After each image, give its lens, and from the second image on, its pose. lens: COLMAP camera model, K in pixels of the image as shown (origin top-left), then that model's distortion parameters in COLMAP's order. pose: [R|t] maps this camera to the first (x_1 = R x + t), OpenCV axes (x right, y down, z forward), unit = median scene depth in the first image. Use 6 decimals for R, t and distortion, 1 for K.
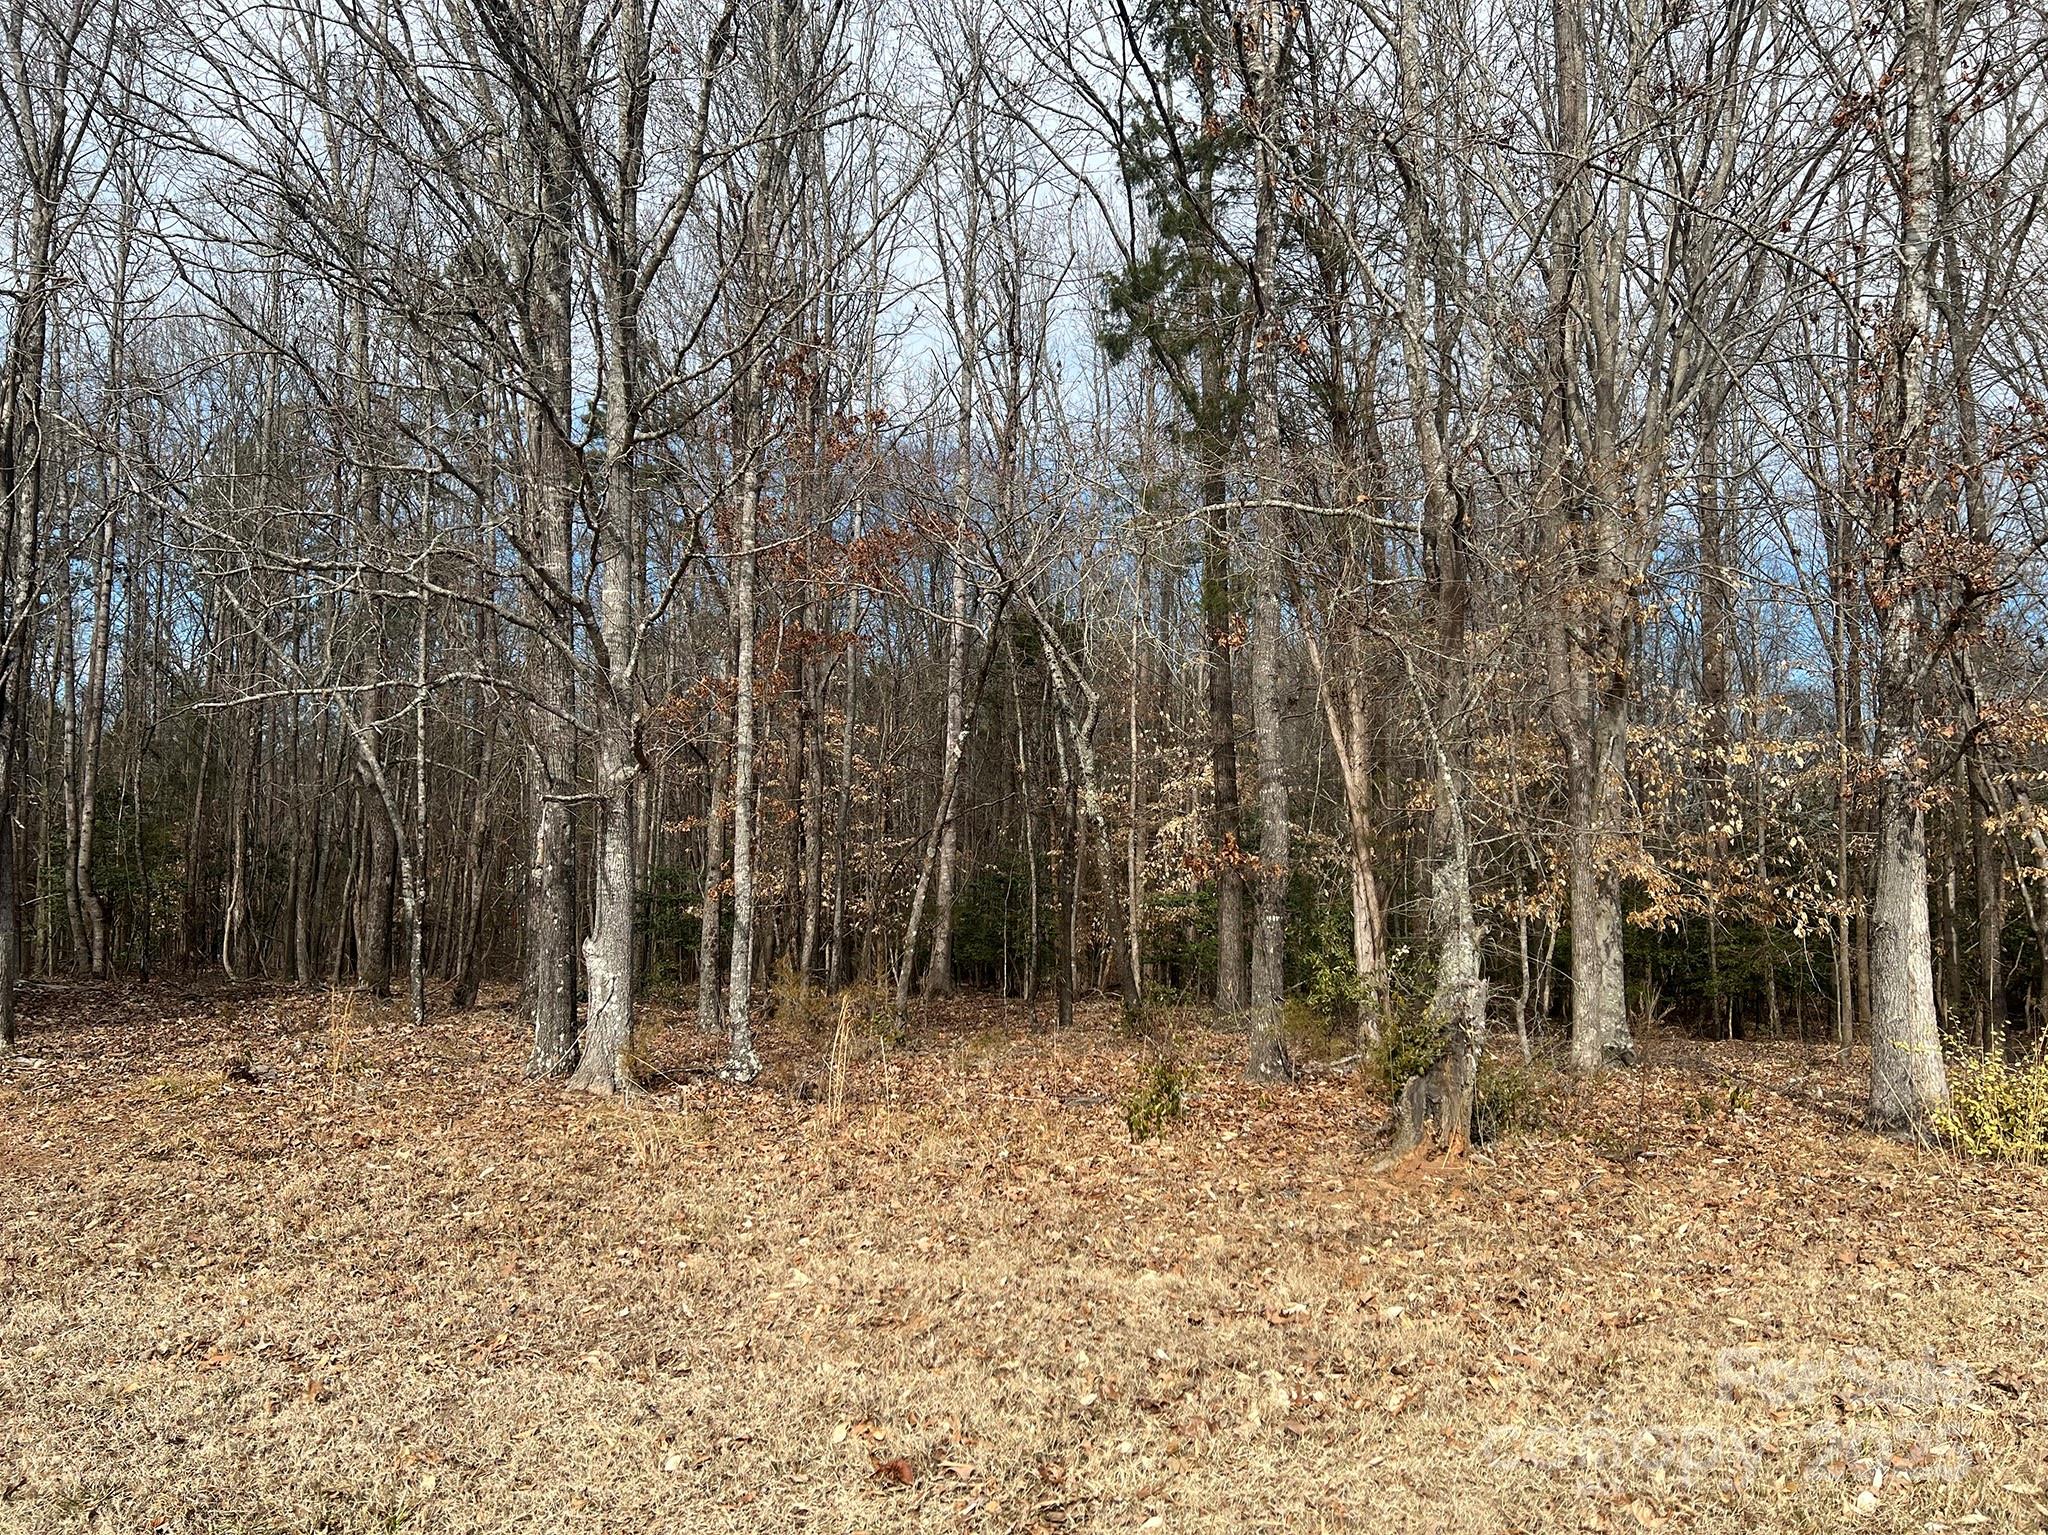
lens RADIAL K [[1562.6, 0, 1024.0], [0, 1562.6, 767.5], [0, 0, 1]] dist [0.056867, -0.185893]
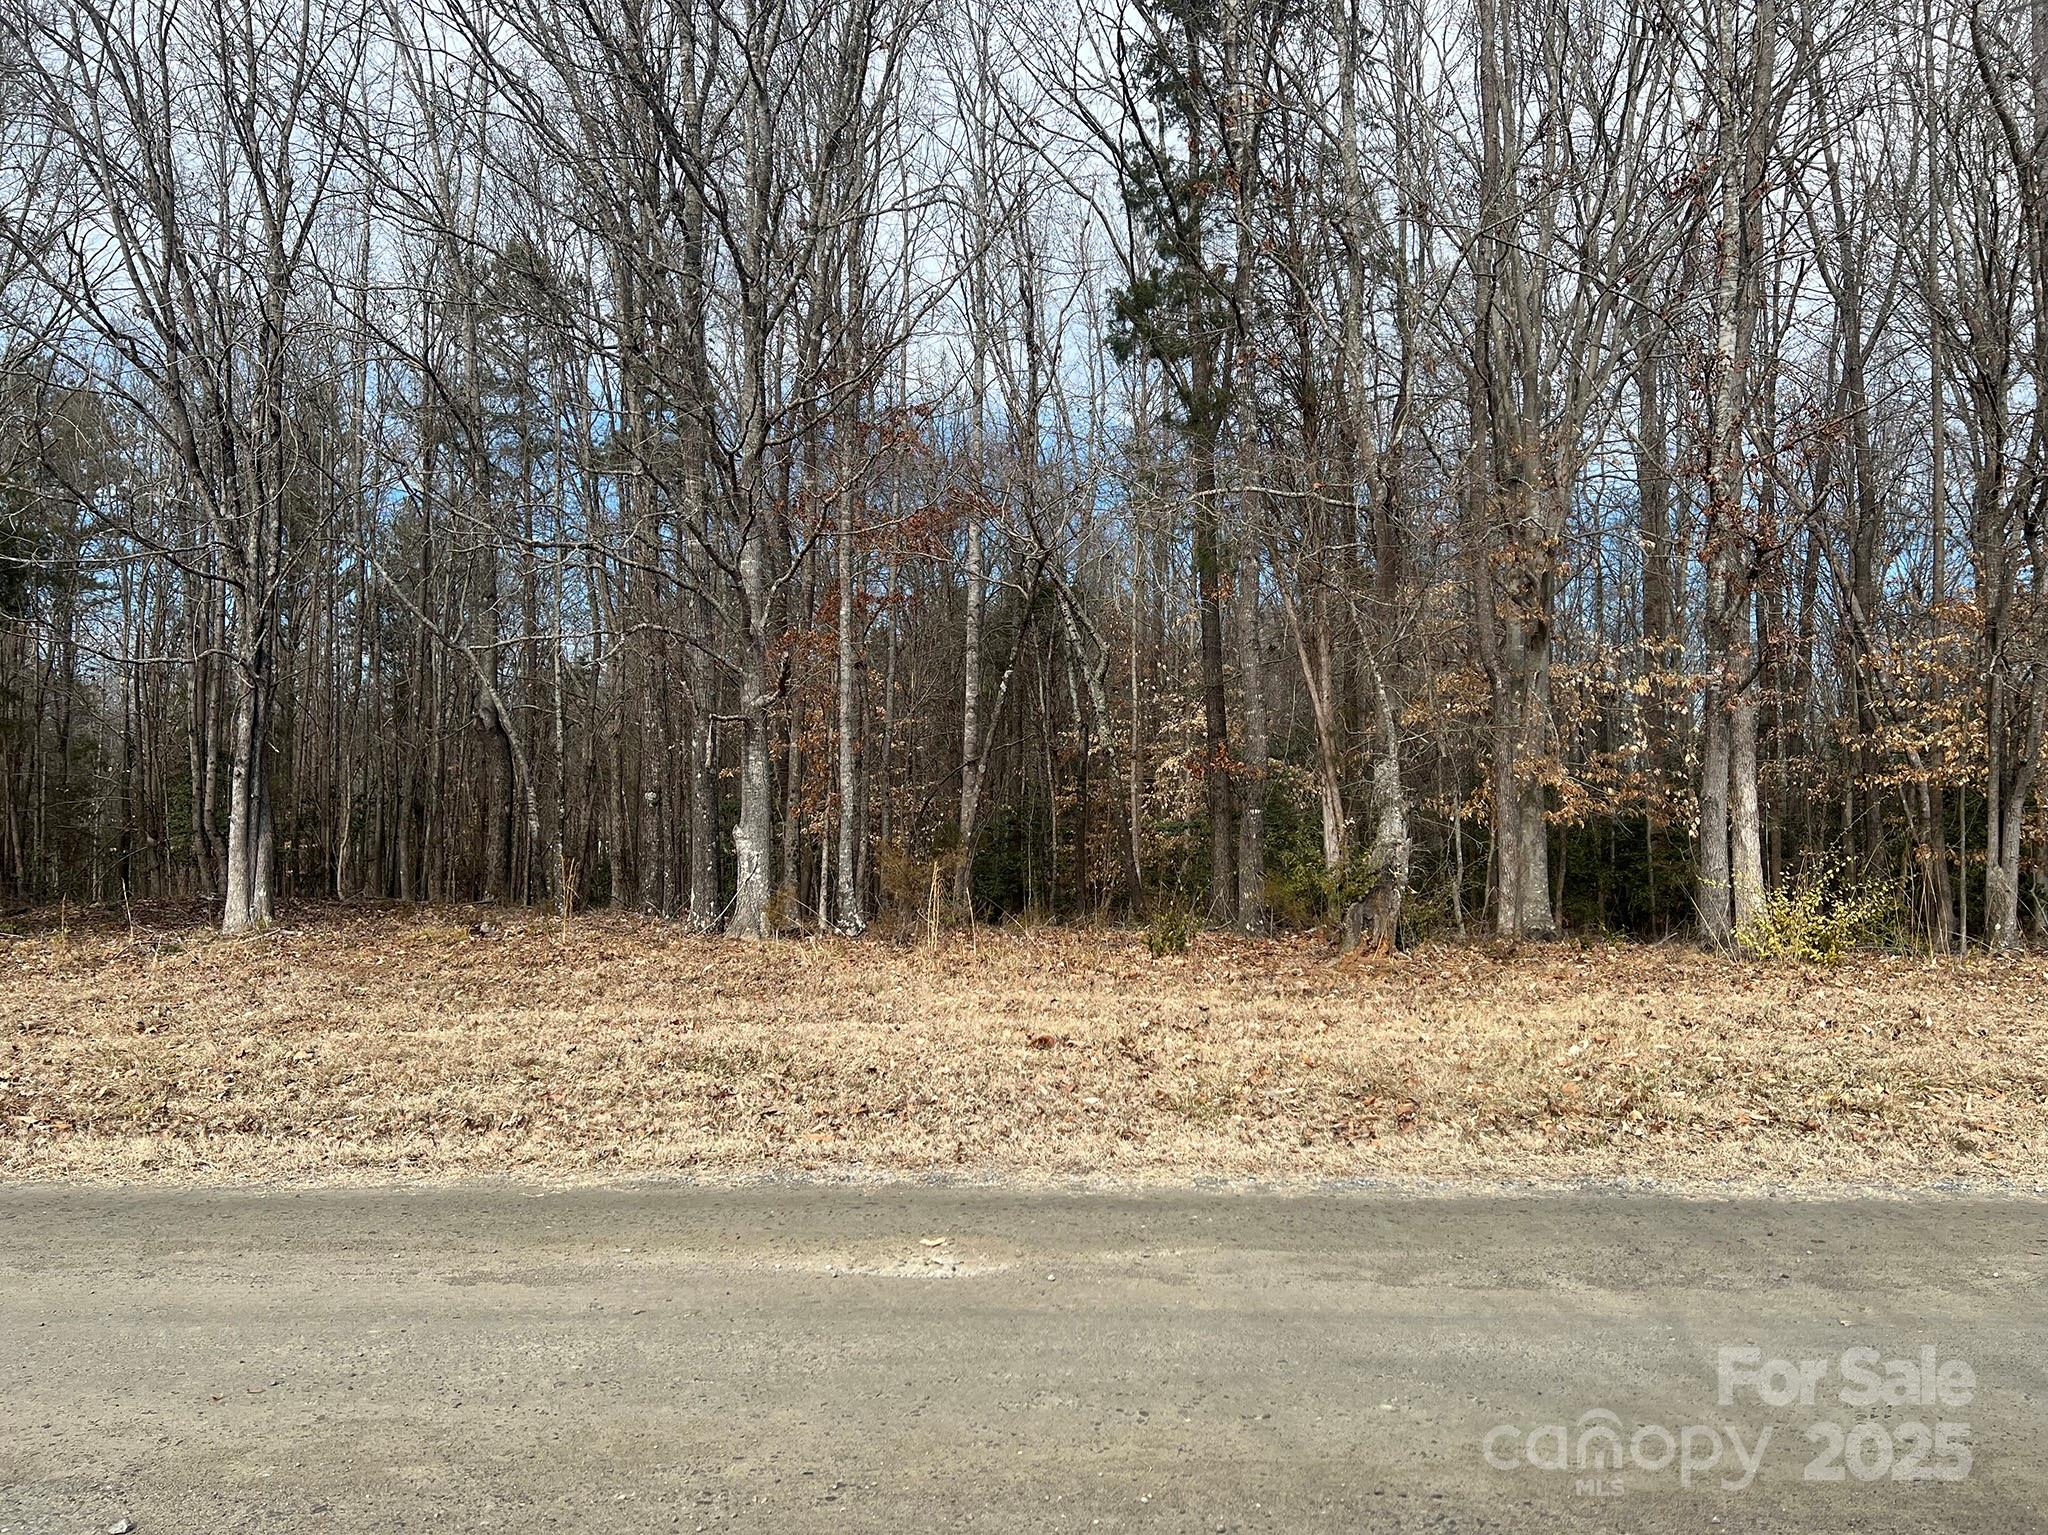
lens RADIAL K [[1562.6, 0, 1024.0], [0, 1562.6, 767.5], [0, 0, 1]] dist [0.056867, -0.185893]
pose [[0.999893, -0.012957, 0.006756, -0.028155], [0.012808, 0.999683, 0.021667, 0.022180], [-0.007034, -0.021578, 0.999742, -0.203769]]
